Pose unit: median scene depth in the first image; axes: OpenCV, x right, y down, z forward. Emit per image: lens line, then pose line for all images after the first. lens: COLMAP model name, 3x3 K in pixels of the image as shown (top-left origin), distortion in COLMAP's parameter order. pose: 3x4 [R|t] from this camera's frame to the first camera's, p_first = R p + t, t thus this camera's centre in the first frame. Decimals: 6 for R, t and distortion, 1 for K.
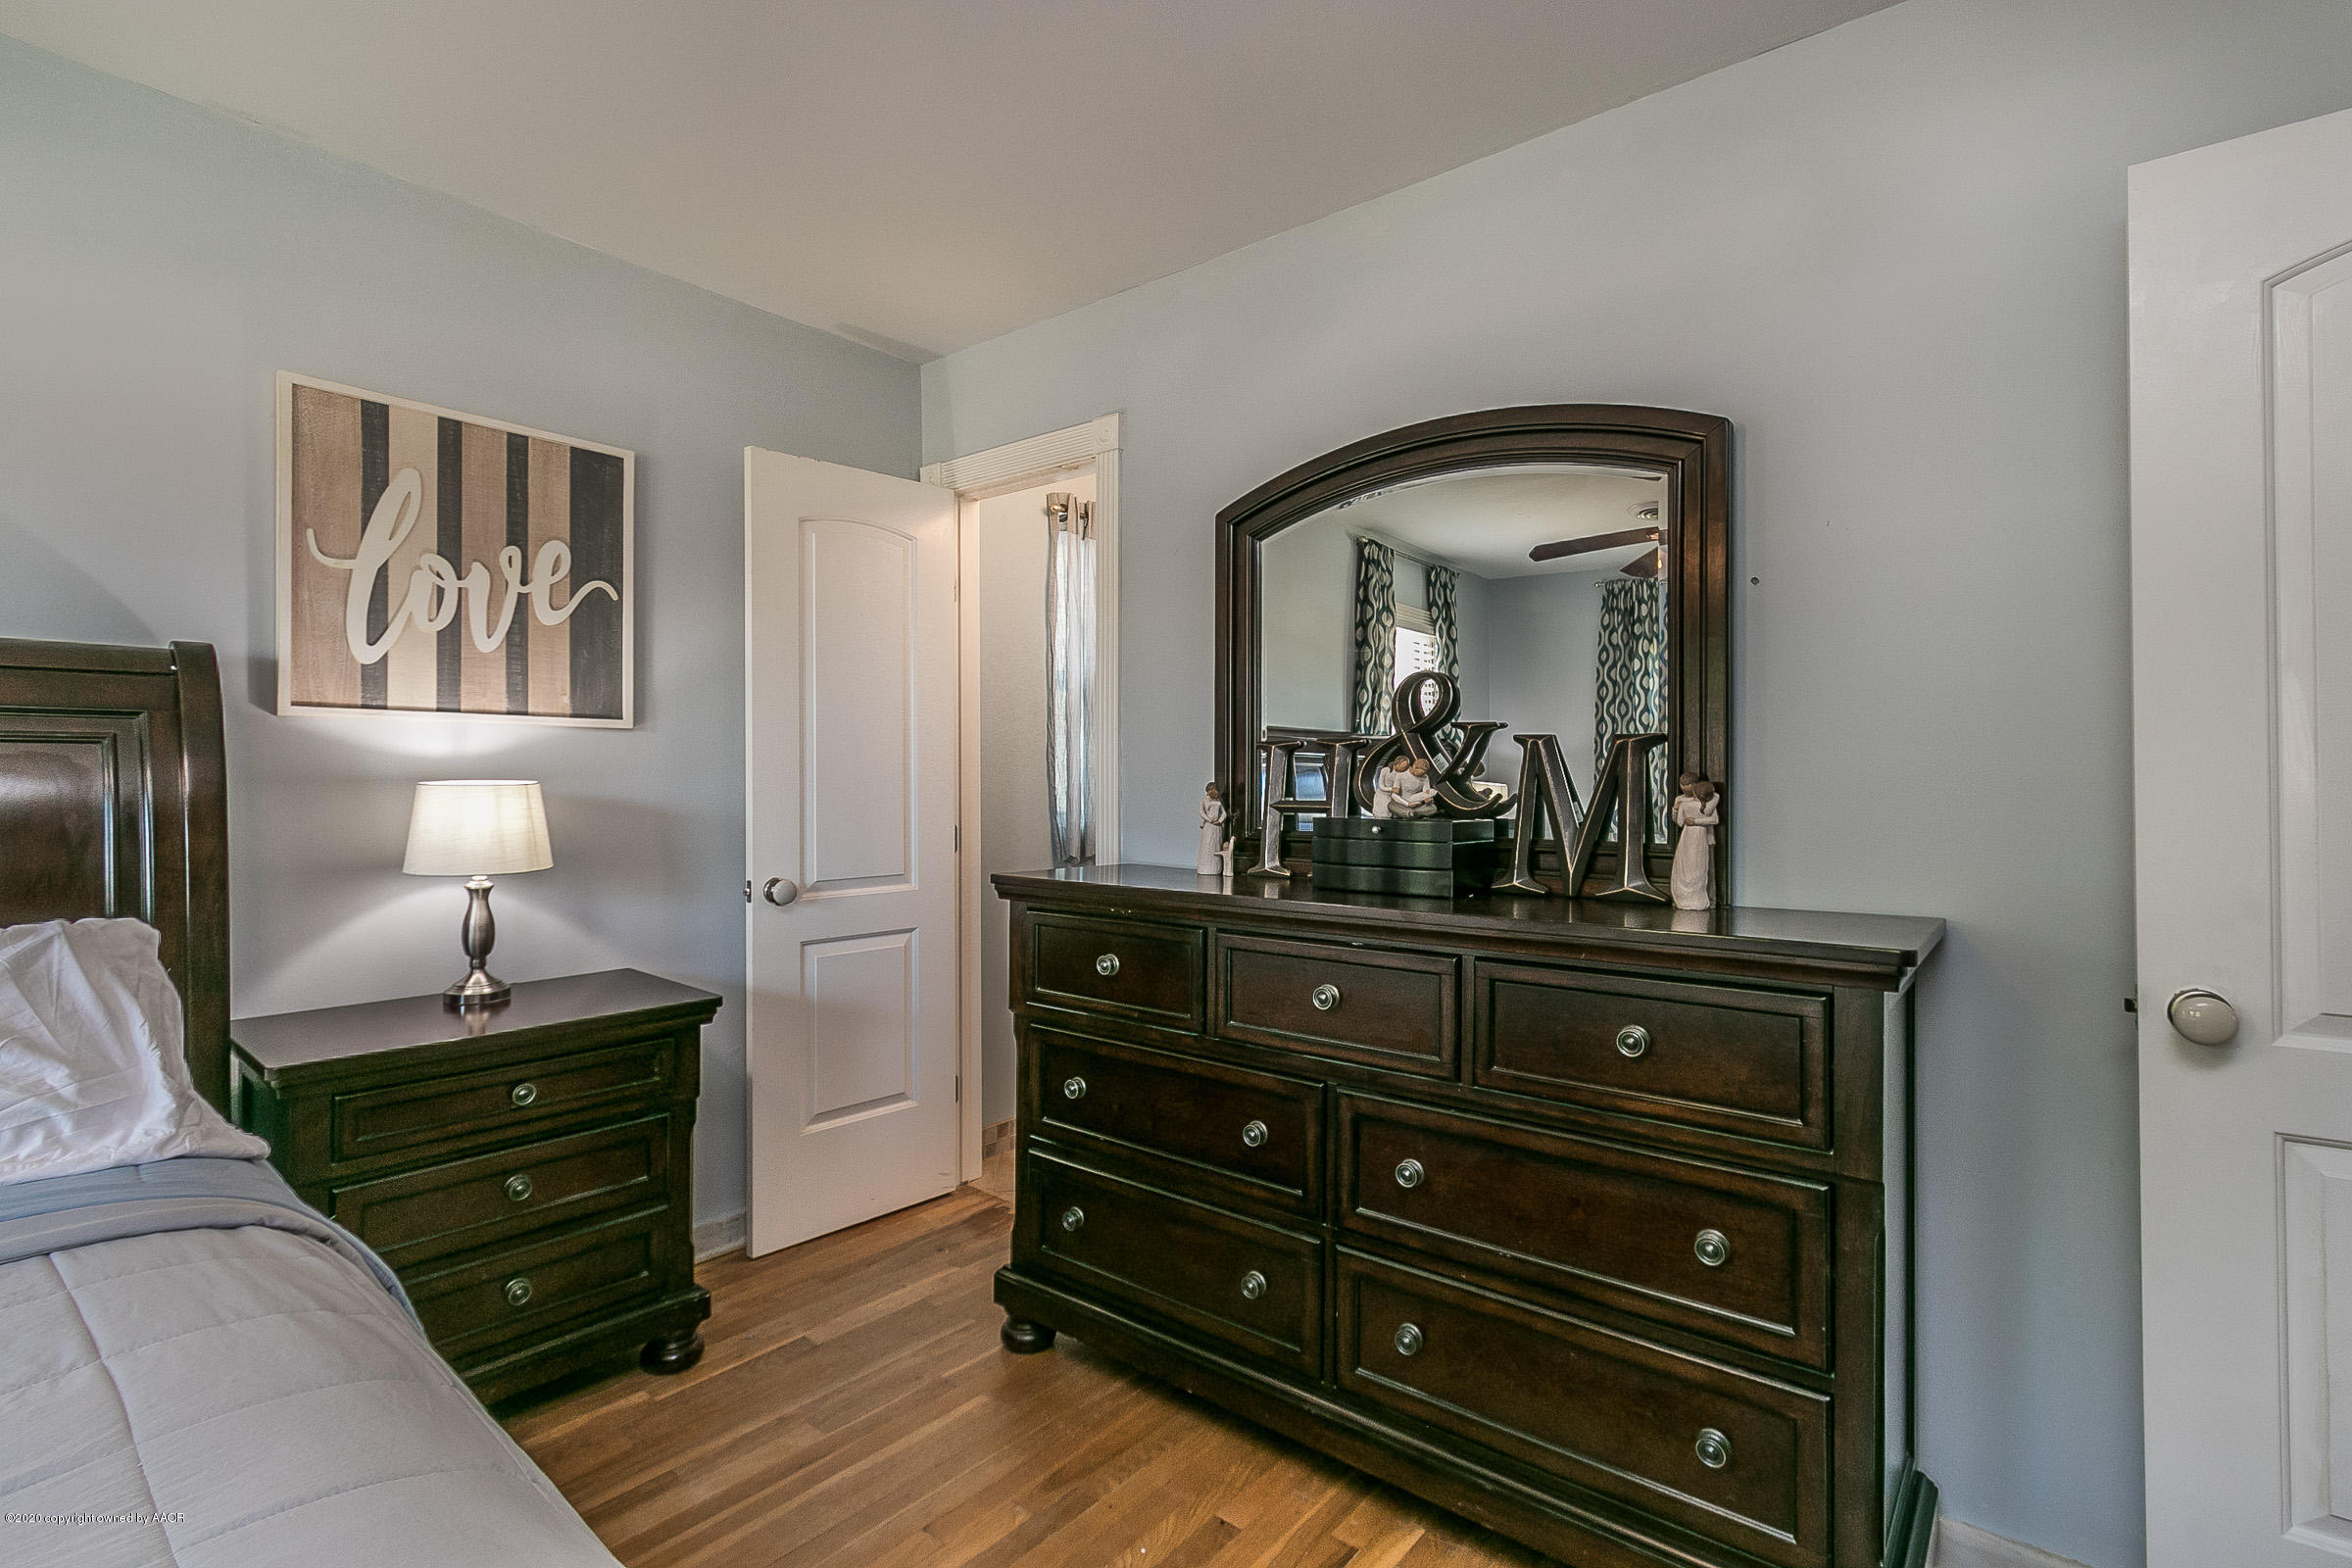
lens RADIAL K [[1095.1, 0, 1174.8], [0, 1095.1, 782.0], [0, 0, 1]] dist [0.001238, 0.000104]
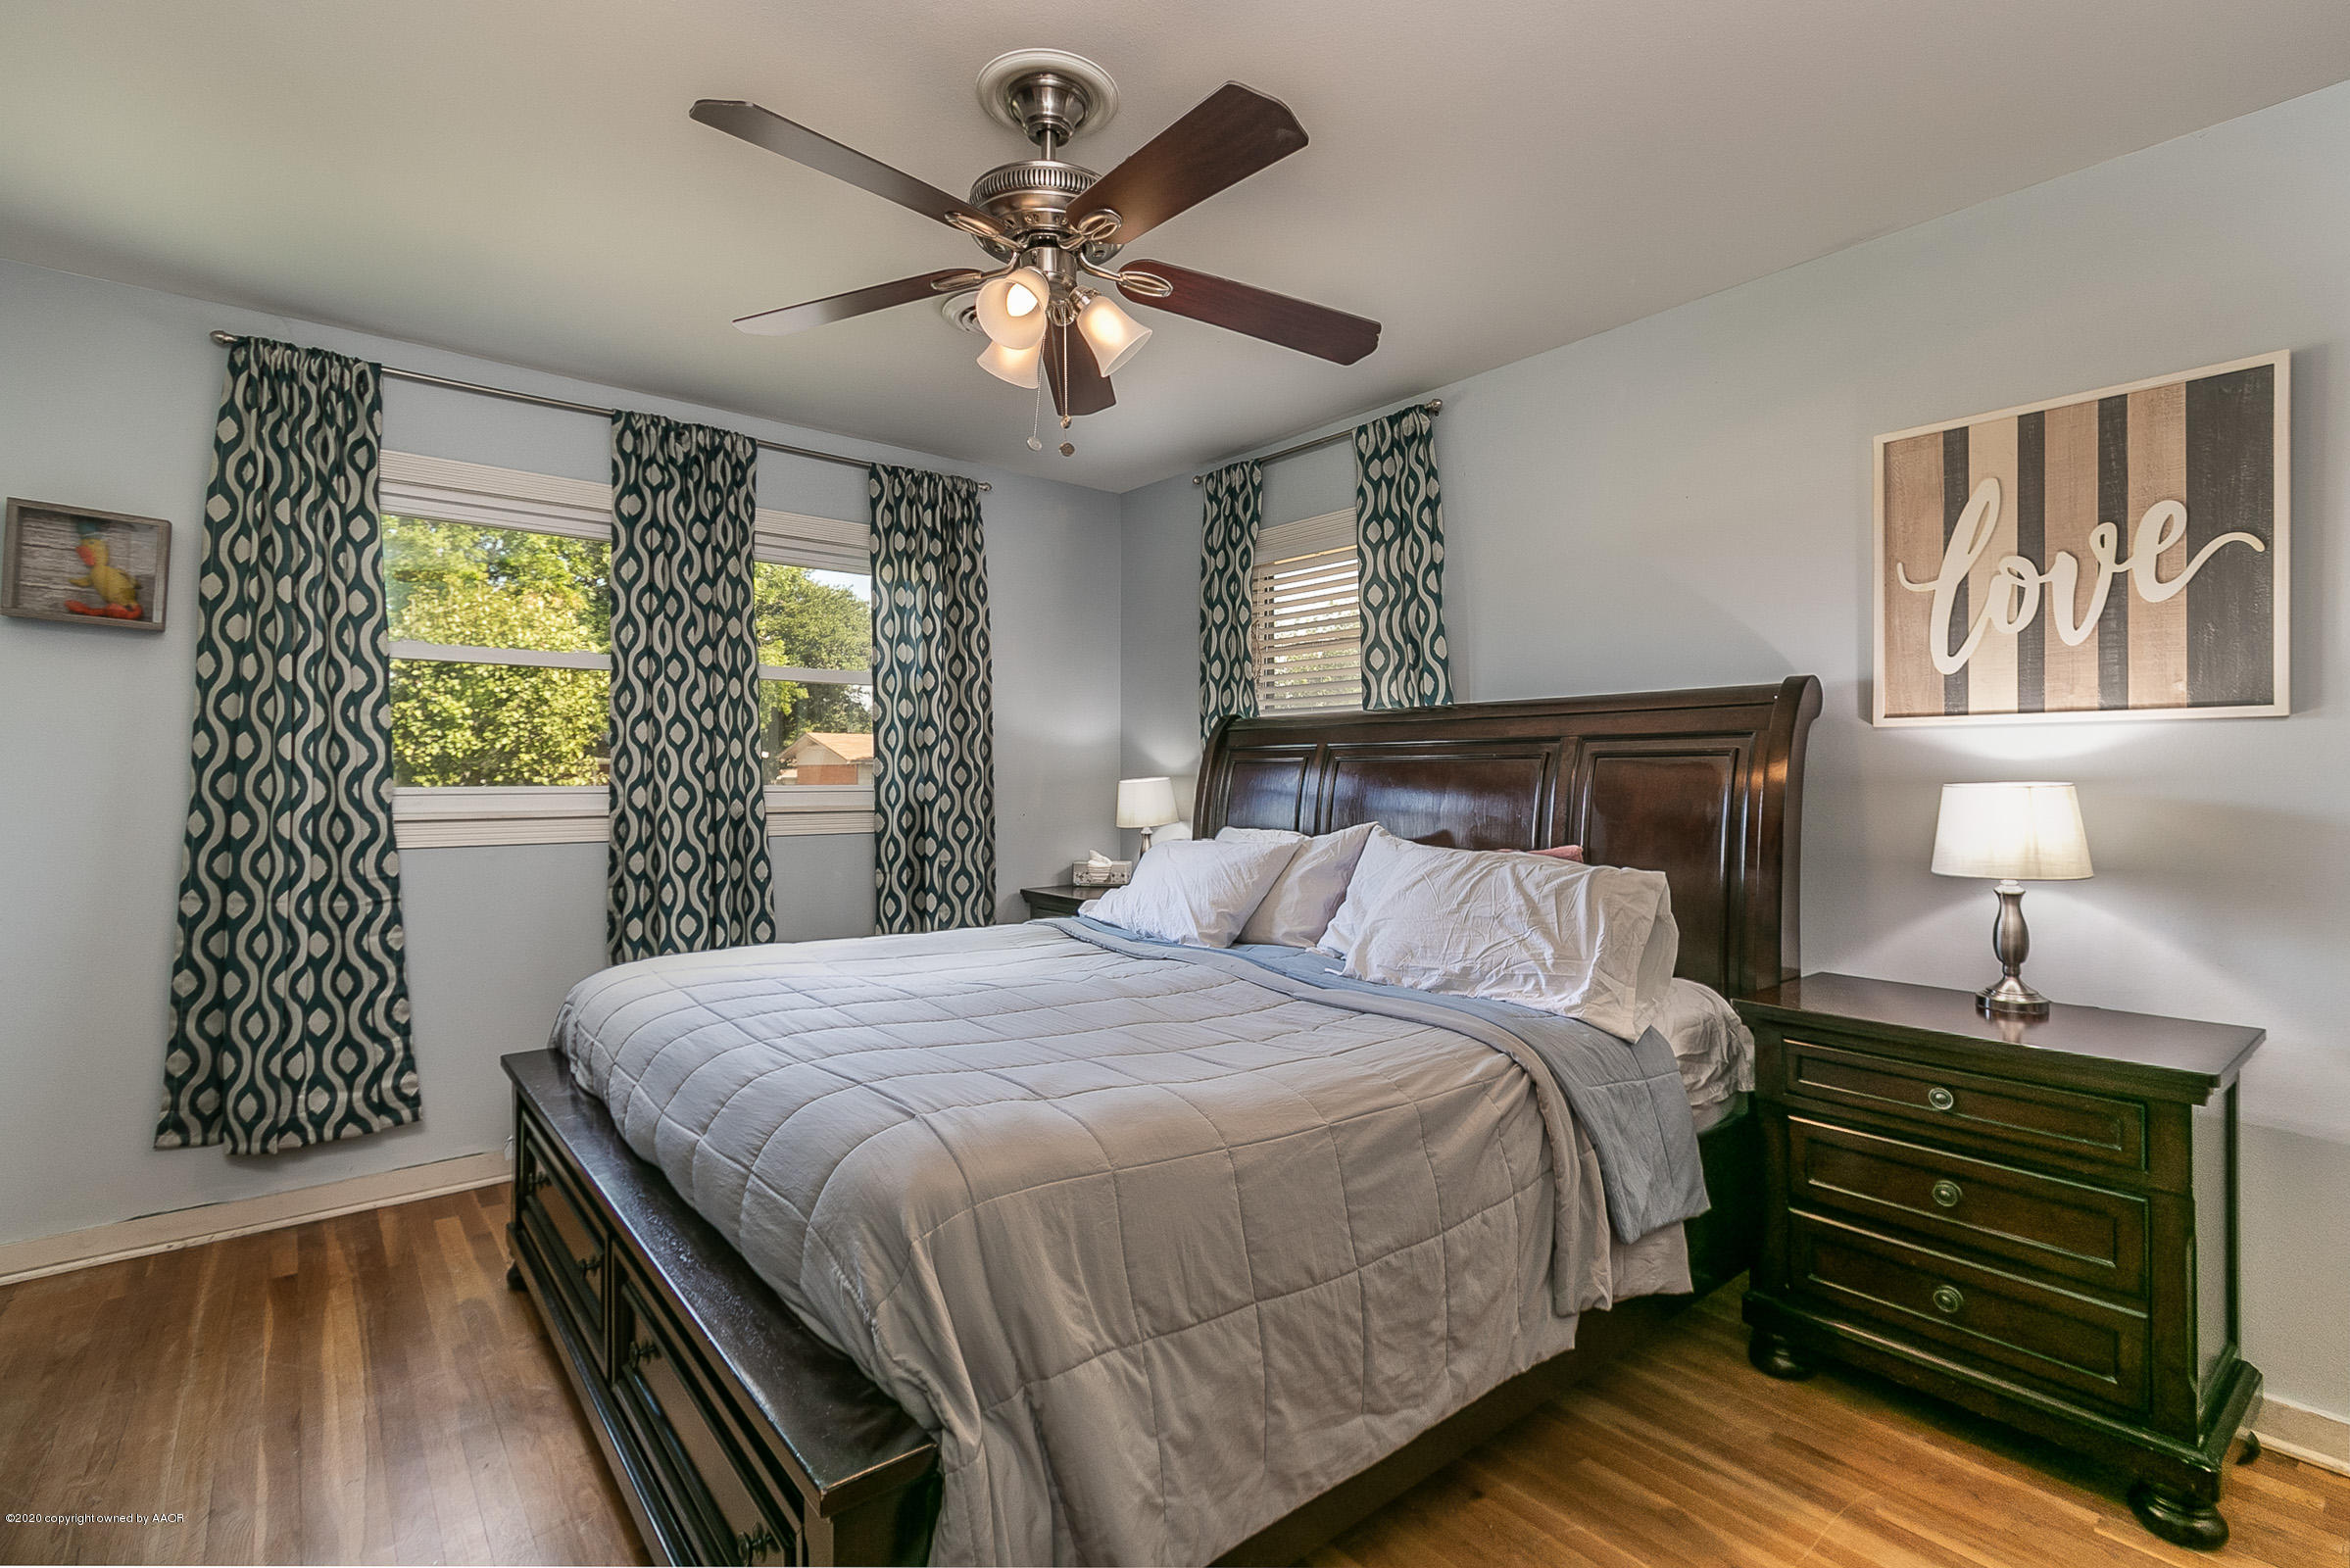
lens RADIAL K [[1094.2, 0, 1173.8], [0, 1094.2, 777.3], [0, 0, 1]] dist [0.001238, 0.000104]
pose [[-0.202809, 0.000080, -0.979218, 0.452366], [-0.005340, 0.999985, 0.001188, -0.003220], [0.979204, 0.005470, -0.202806, 0.451121]]
